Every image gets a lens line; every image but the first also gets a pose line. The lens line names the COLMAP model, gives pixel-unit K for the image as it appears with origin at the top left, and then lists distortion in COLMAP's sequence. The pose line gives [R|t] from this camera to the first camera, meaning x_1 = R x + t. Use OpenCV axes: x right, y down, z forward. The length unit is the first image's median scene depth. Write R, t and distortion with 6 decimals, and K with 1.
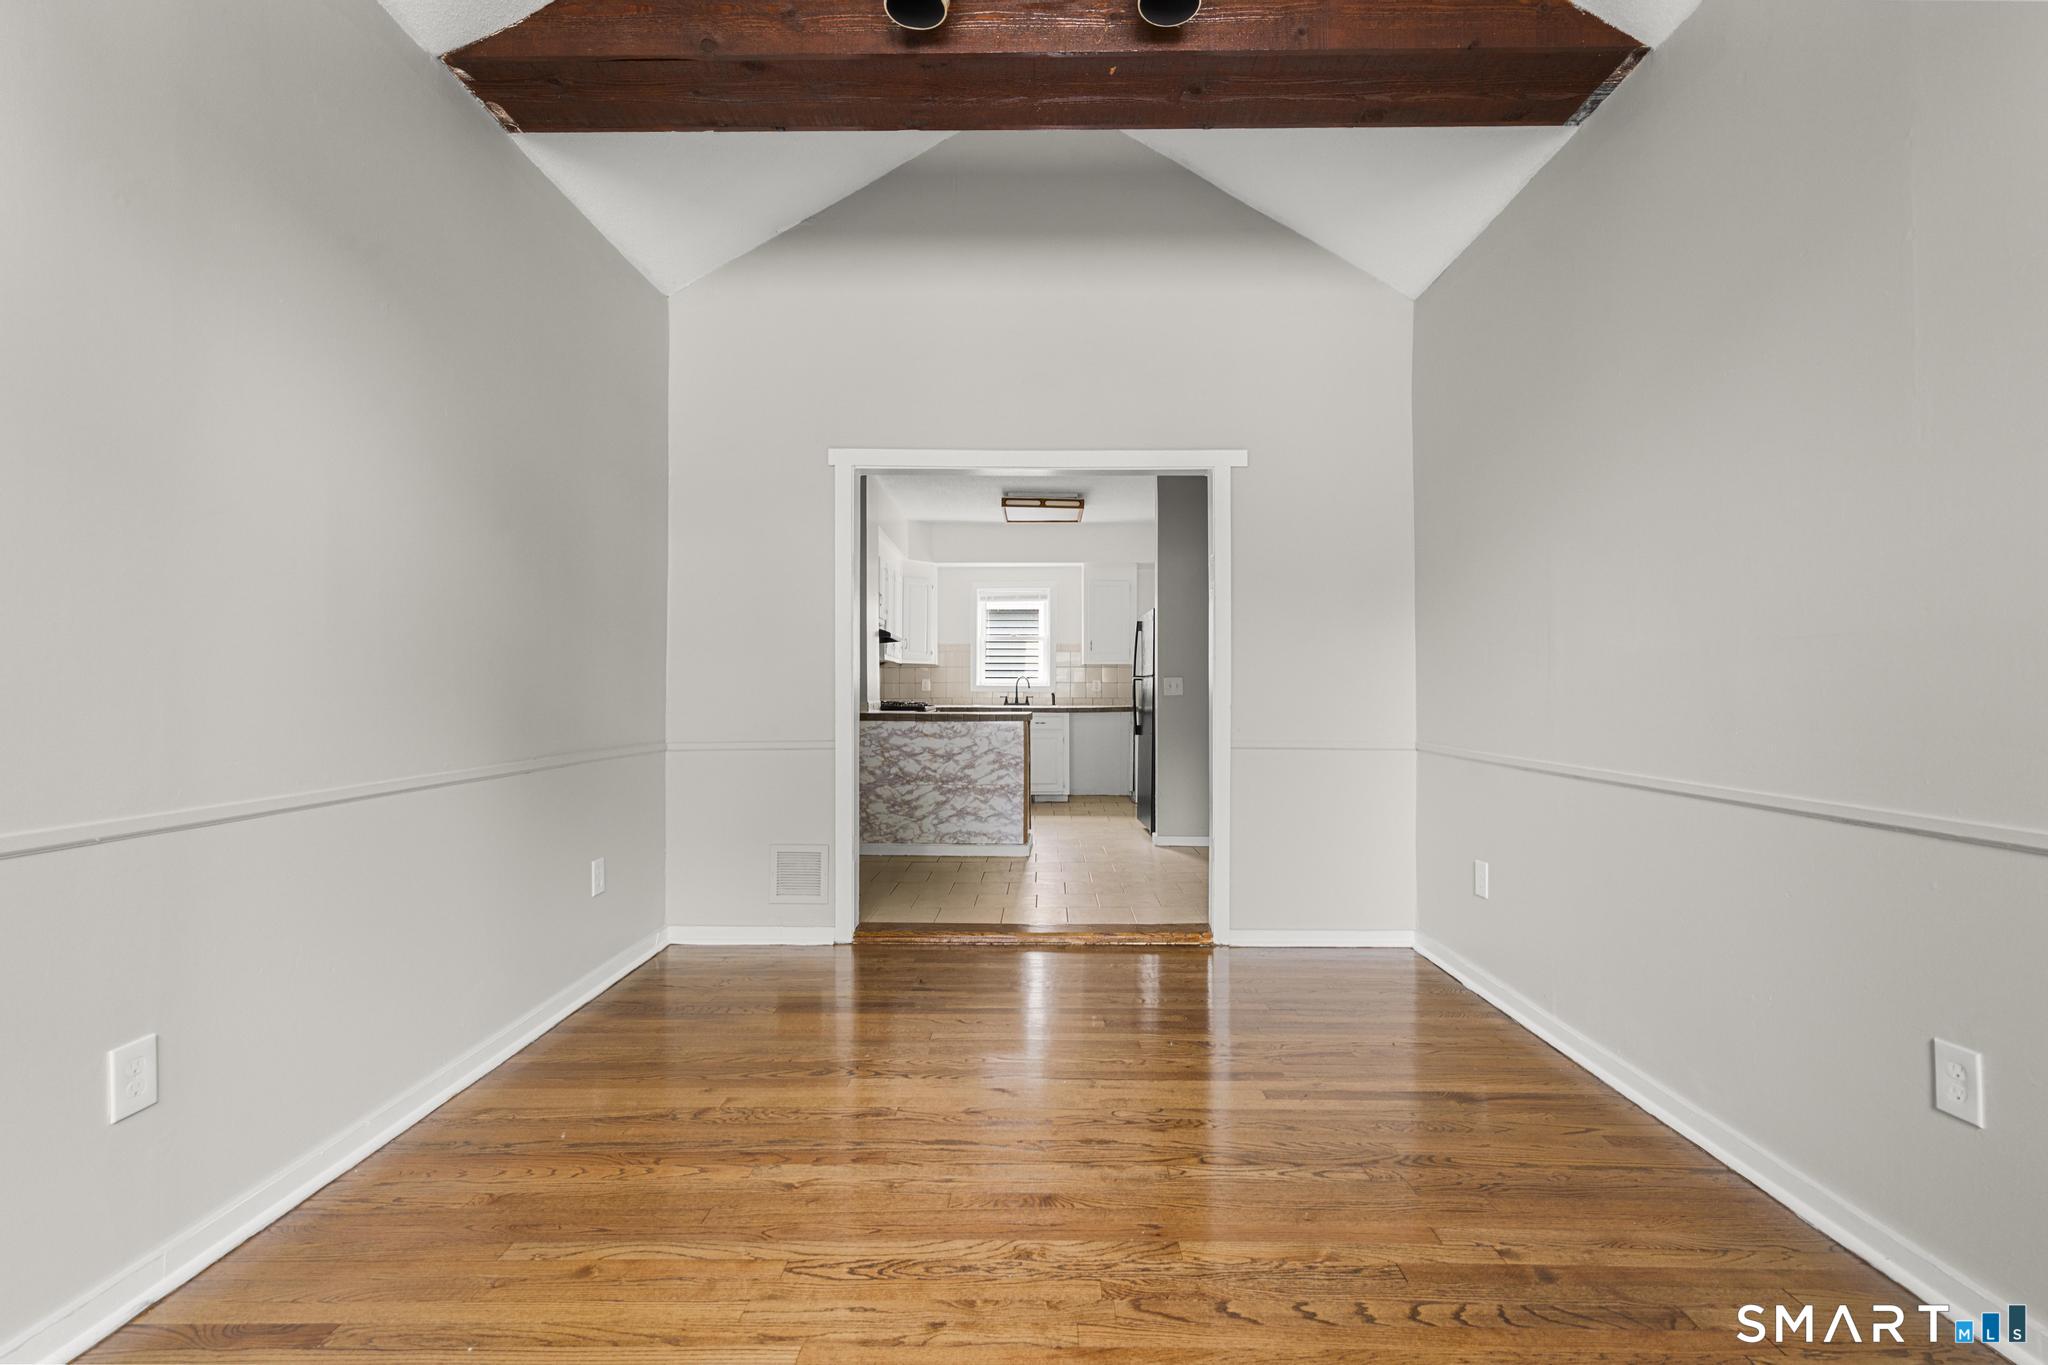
lens RADIAL K [[925.8, 0, 1036.1], [0, 925.8, 682.3], [0, 0, 1]] dist [-0.002668, 0.001128]
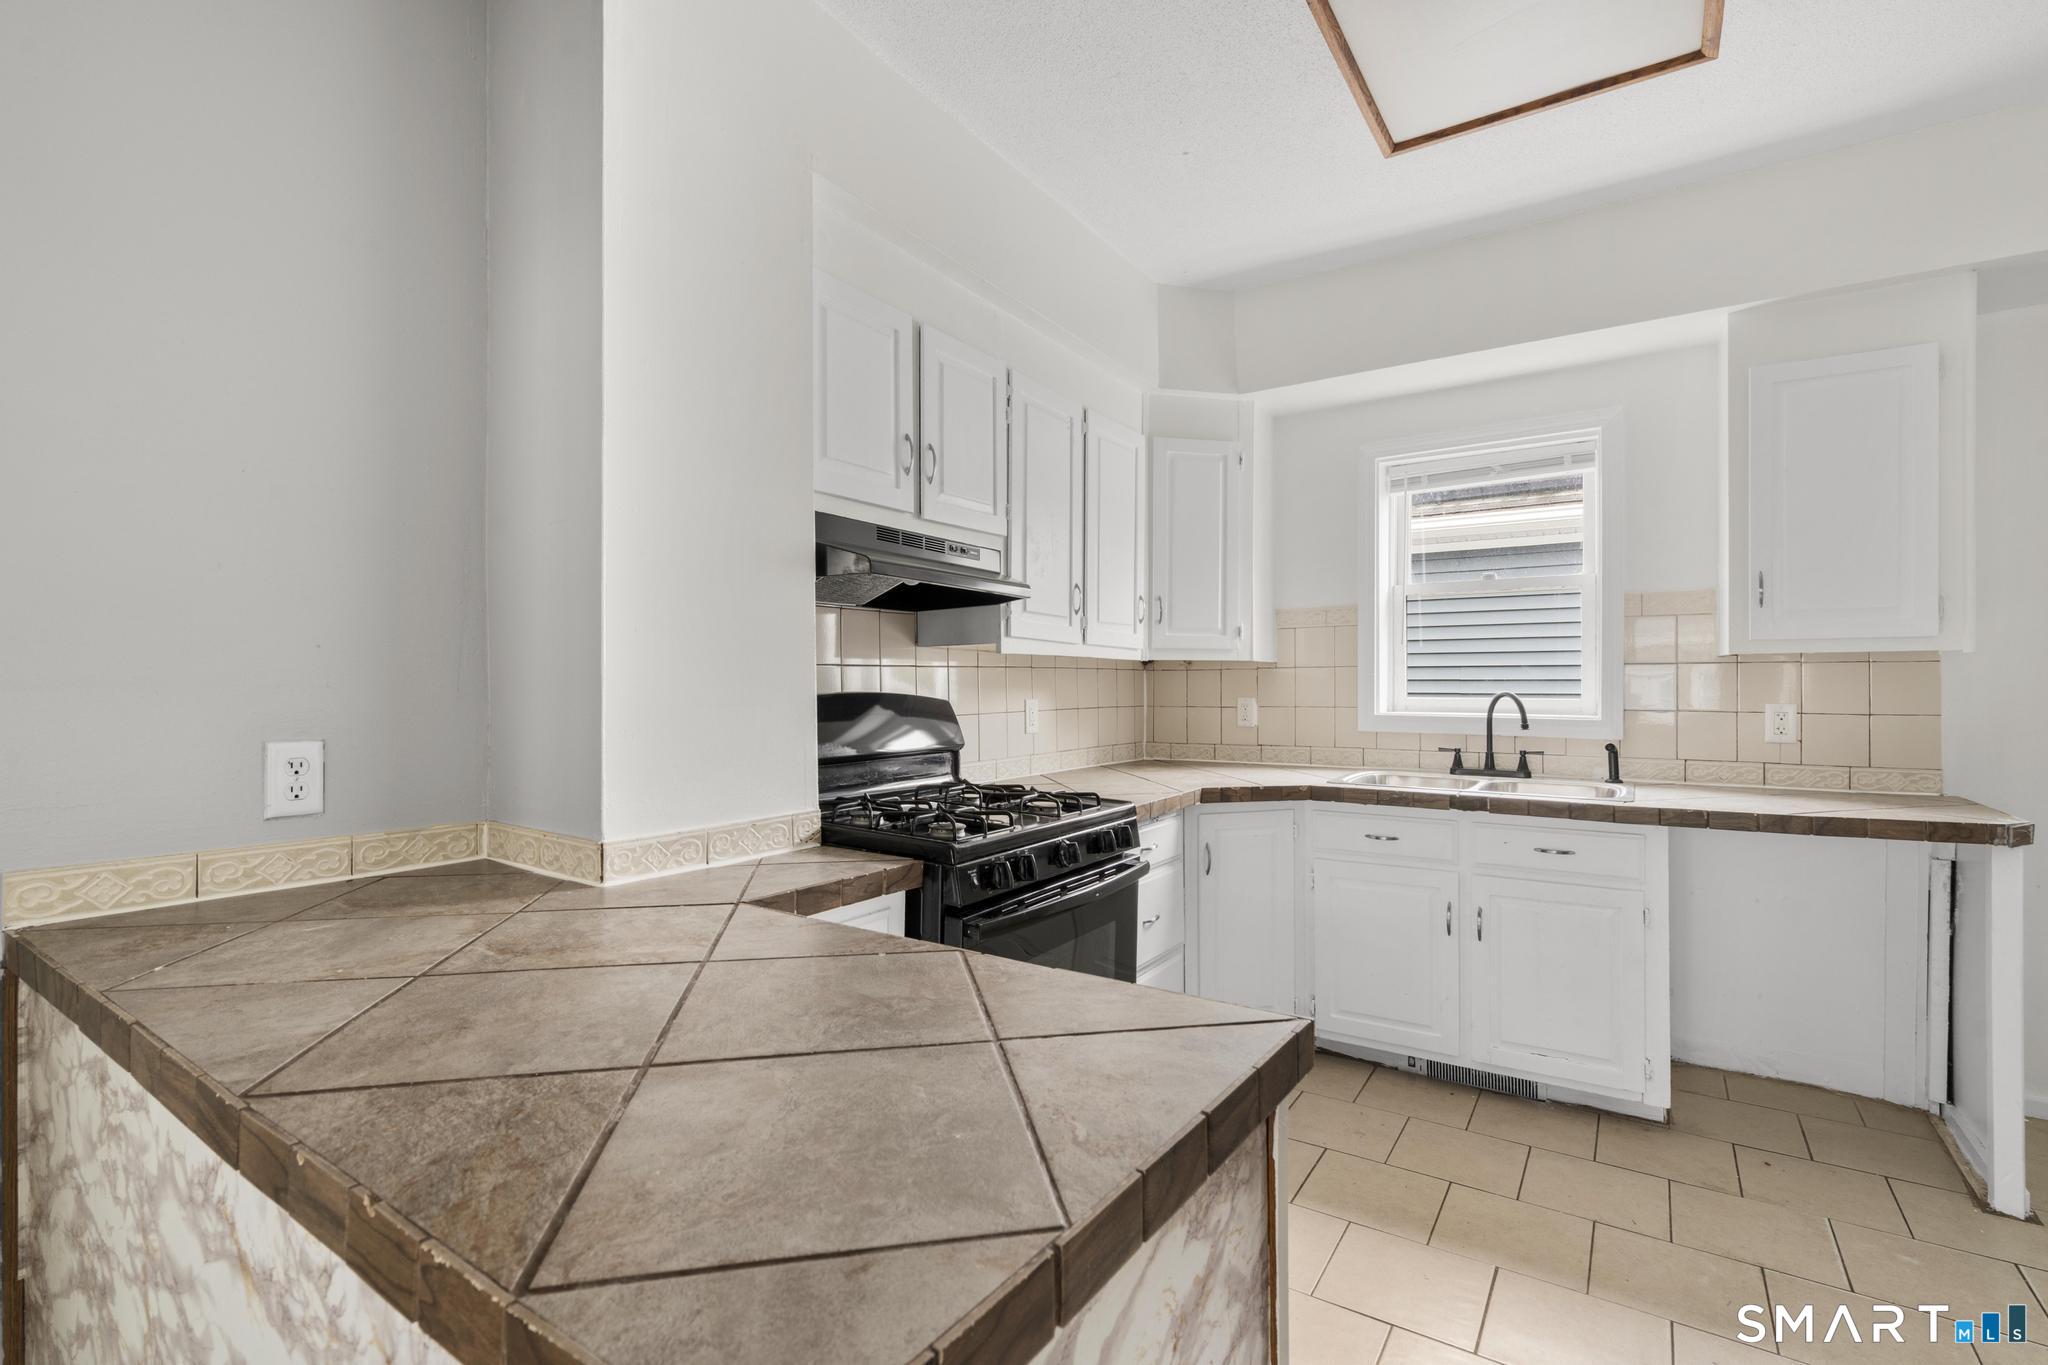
lens RADIAL K [[925.8, 0, 988.8], [0, 925.8, 688.2], [0, 0, 1]] dist [-0.002668, 0.001128]
pose [[0.822722, 0.002727, -0.568437, 0.024850], [0.006530, 0.999877, 0.014247, -0.015526], [0.568406, -0.015433, 0.822603, 0.652748]]
